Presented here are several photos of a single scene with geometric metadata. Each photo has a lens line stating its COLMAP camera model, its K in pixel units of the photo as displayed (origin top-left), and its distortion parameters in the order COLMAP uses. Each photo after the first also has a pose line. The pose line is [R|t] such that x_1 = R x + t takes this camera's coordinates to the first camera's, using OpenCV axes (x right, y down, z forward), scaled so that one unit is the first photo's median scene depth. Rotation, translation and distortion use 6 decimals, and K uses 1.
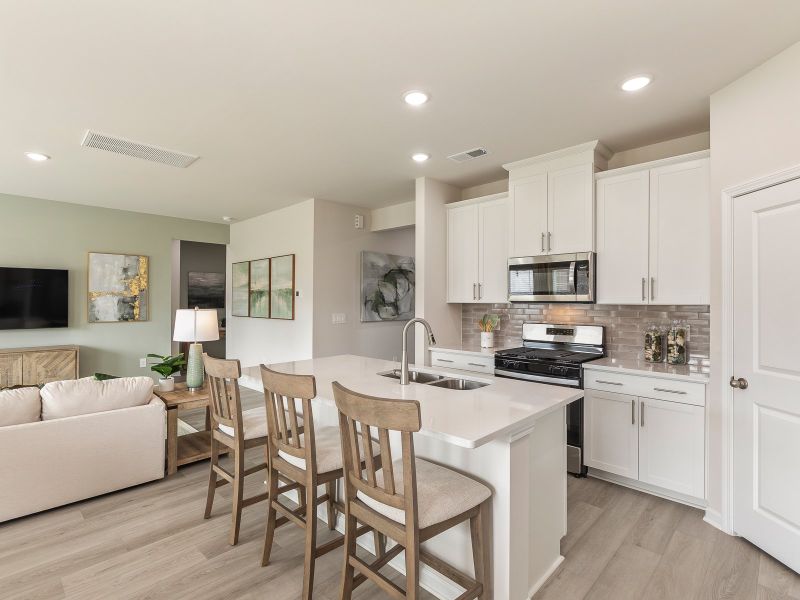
lens RADIAL K [[412.8, 0, 399.6], [0, 412.8, 296.7], [0, 0, 1]] dist [-0.003156, -0.000090]
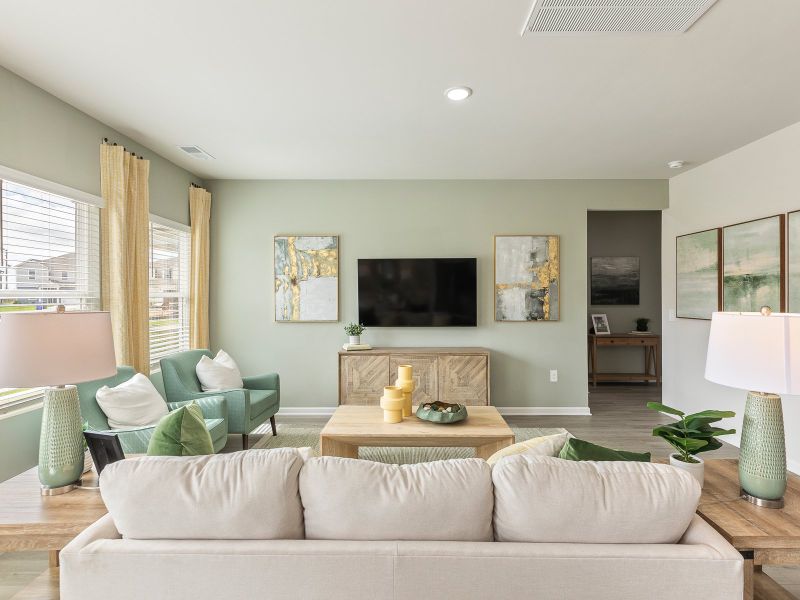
lens RADIAL K [[412.8, 0, 399.6], [0, 412.8, 296.7], [0, 0, 1]] dist [-0.003156, -0.000090]
pose [[0.697153, -0.000426, -0.716922, -0.282213], [0.009471, 0.999918, 0.008617, 0.004568], [0.716860, -0.012797, 0.697100, 0.273030]]
